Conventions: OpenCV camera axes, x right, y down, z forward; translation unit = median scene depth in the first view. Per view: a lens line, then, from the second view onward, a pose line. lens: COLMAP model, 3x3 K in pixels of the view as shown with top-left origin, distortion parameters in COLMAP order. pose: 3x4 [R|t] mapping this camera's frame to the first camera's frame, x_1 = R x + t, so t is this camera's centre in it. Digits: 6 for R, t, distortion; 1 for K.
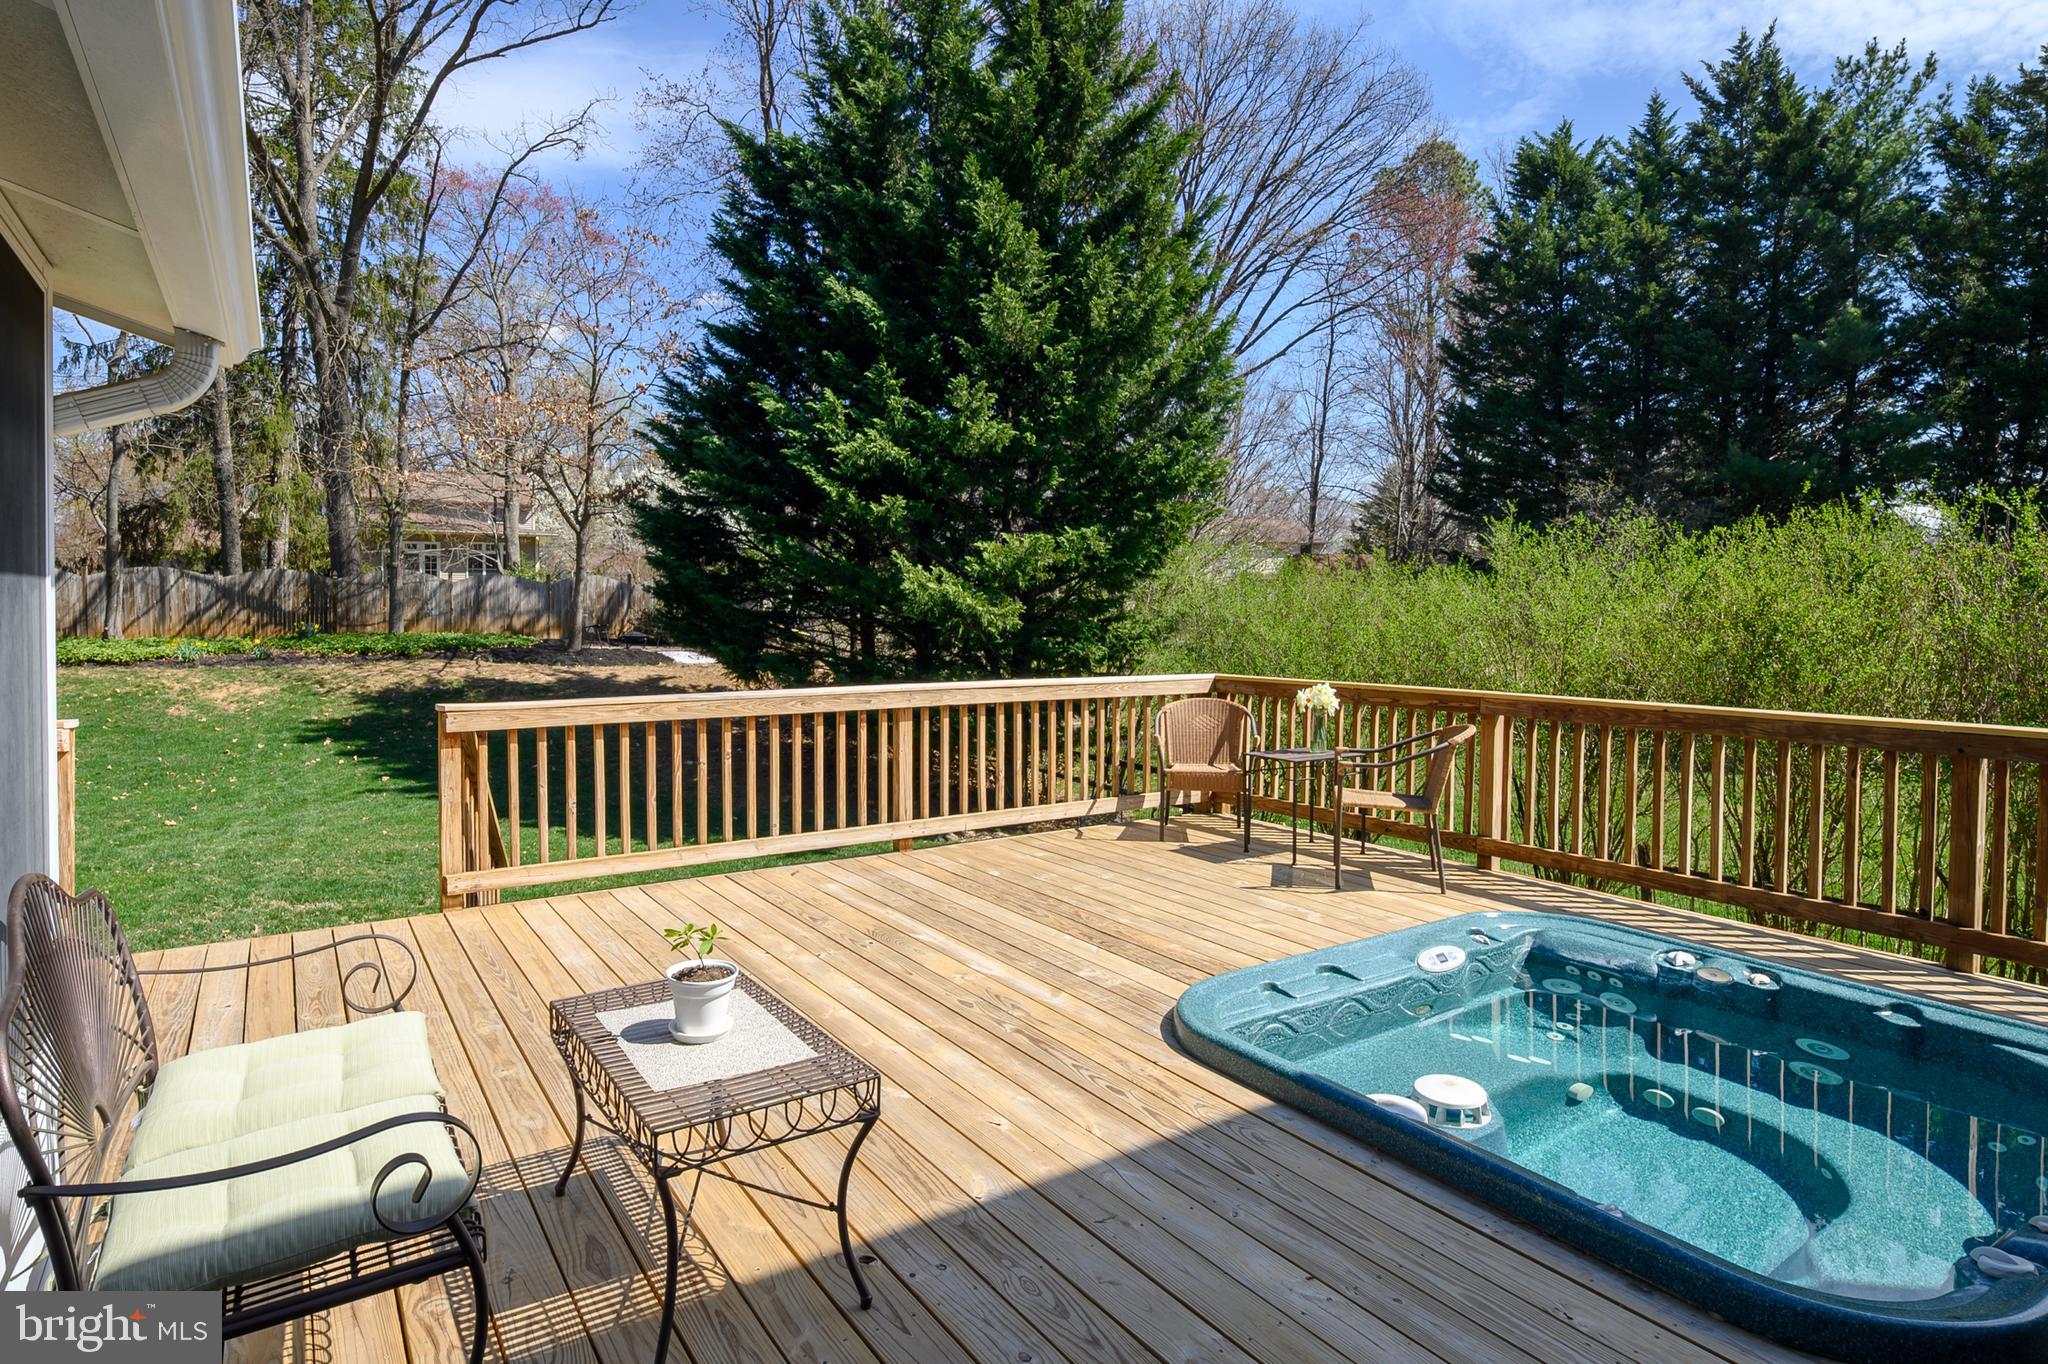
lens RADIAL K [[1113.1, 0, 971.3], [0, 1113.1, 615.2], [0, 0, 1]] dist [0.003131, -0.002454]
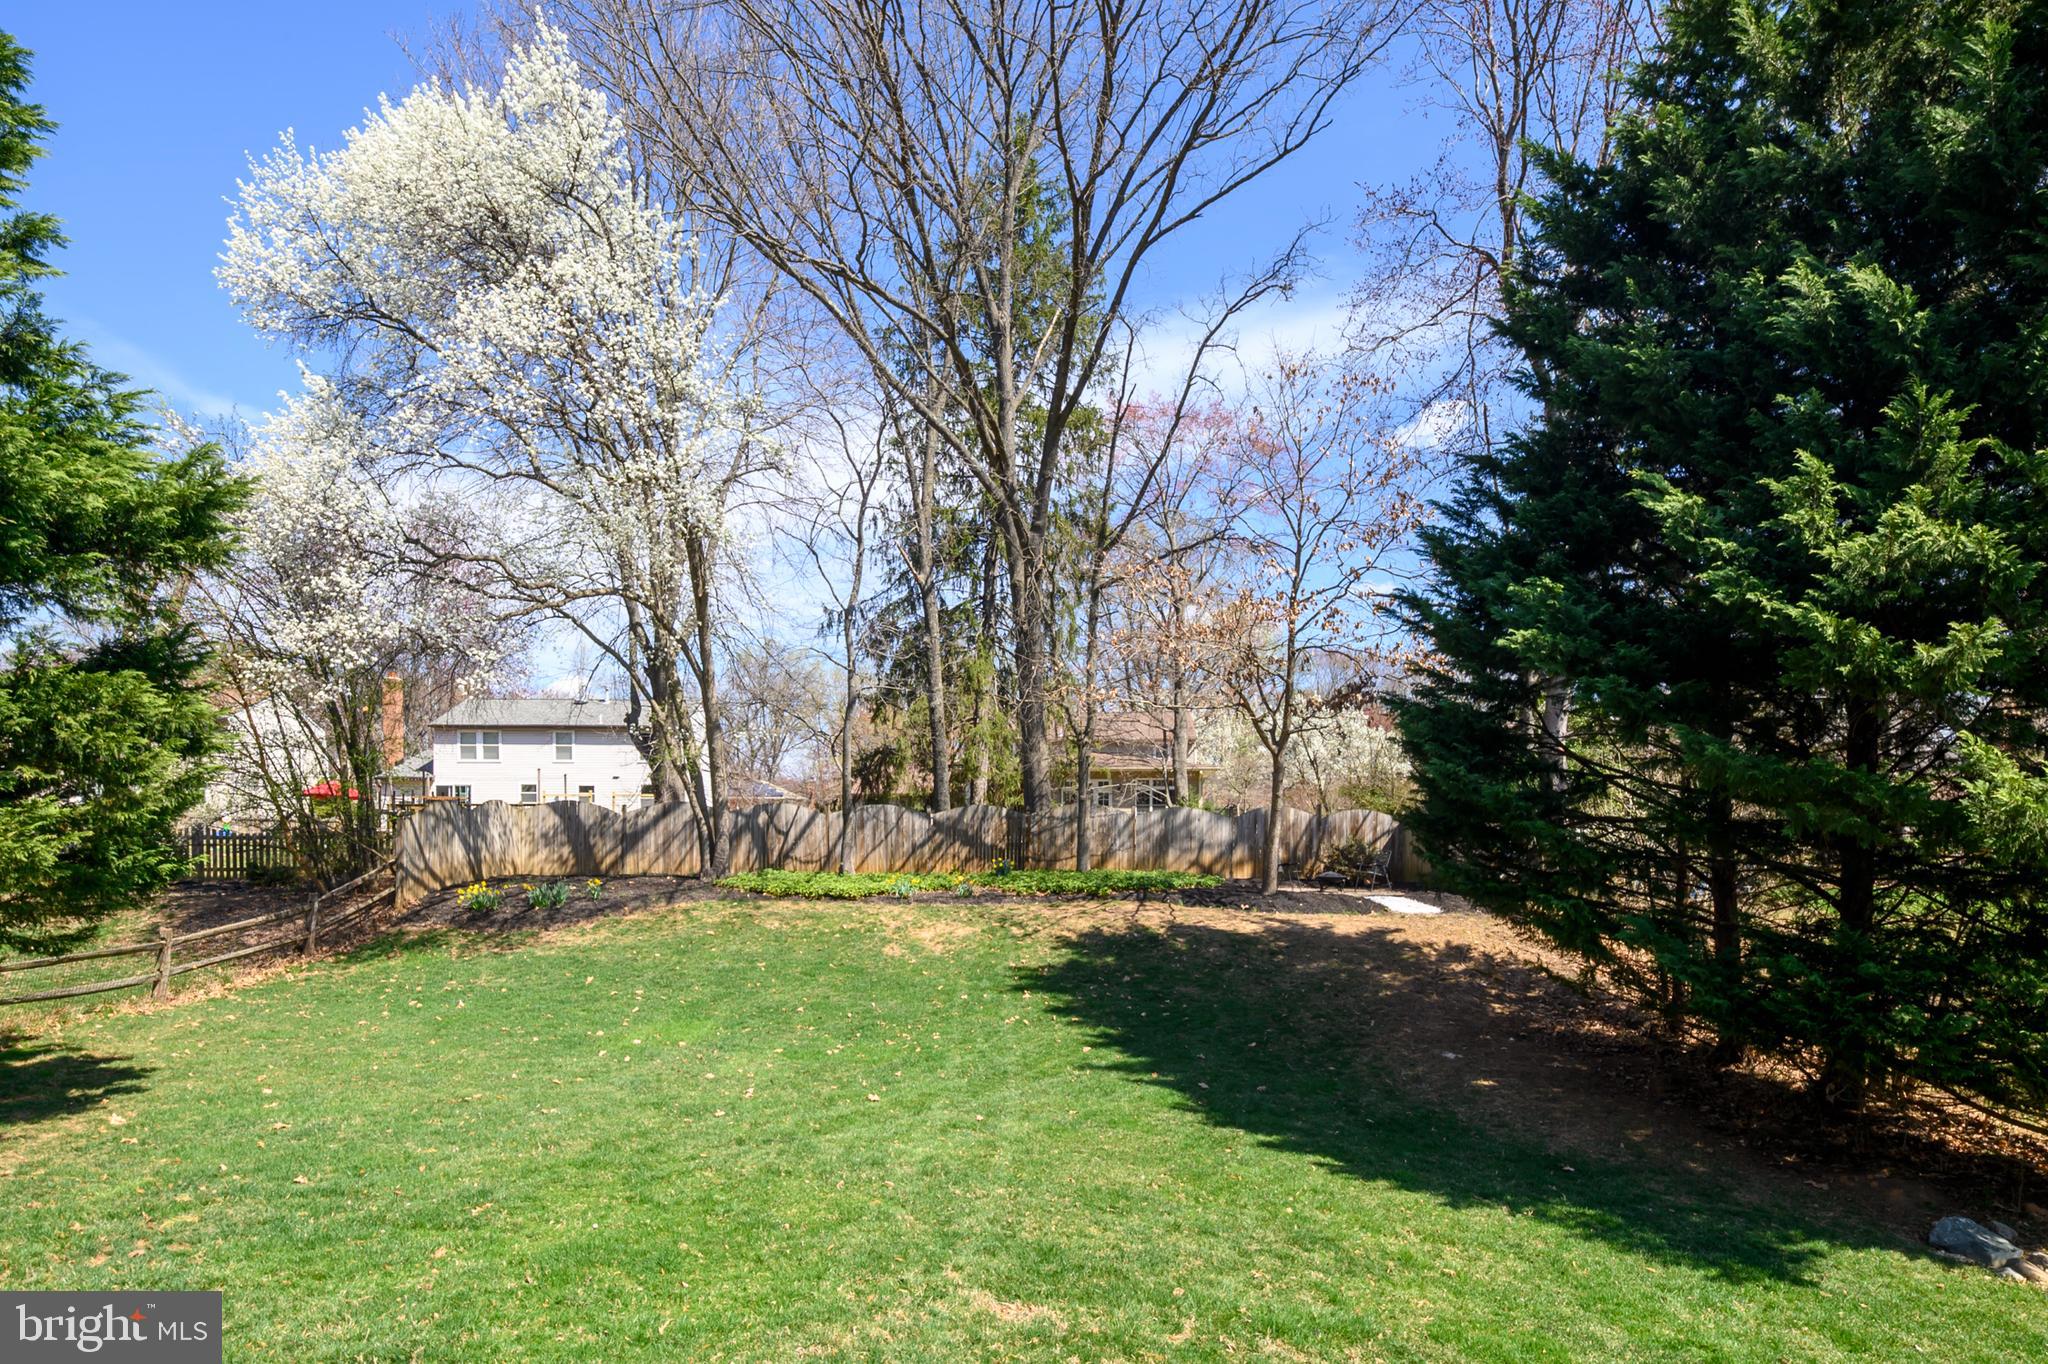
lens RADIAL K [[1113.1, 0, 1022.4], [0, 1113.1, 686.8], [0, 0, 1]] dist [0.003131, -0.002454]
pose [[0.869263, -0.072114, -0.489062, -0.090827], [-0.000080, 0.989282, -0.146015, -0.000023], [0.494350, 0.126965, 0.859941, 0.143525]]
